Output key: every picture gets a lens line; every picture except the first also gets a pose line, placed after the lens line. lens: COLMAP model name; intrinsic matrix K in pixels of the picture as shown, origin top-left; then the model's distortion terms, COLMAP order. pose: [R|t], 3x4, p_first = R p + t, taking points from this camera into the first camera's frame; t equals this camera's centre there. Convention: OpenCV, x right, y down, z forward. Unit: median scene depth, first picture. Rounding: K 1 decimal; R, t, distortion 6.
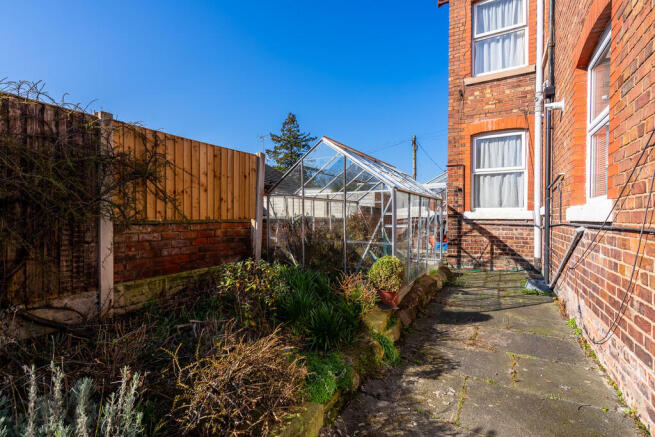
lens RADIAL K [[304.1, 0, 328.5], [0, 304.1, 221.8], [0, 0, 1]] dist [-0.001832, -0.000125]
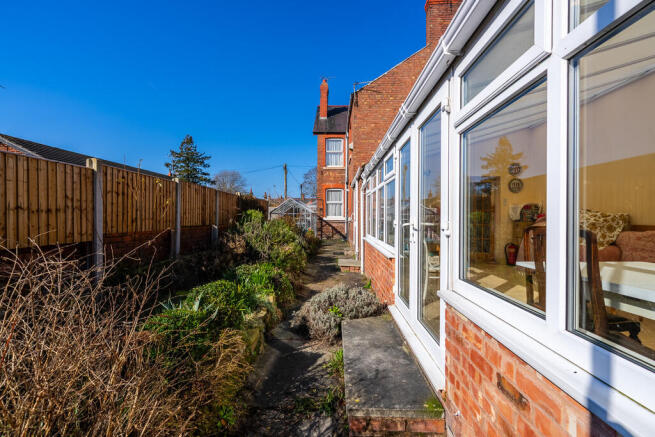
lens RADIAL K [[304.1, 0, 327.4], [0, 304.1, 219.2], [0, 0, 1]] dist [-0.001832, -0.000125]
pose [[0.885944, -0.002874, 0.463784, -0.756251], [0.007521, 0.999938, -0.008169, 0.002062], [-0.463731, 0.010725, 0.885911, -1.373836]]
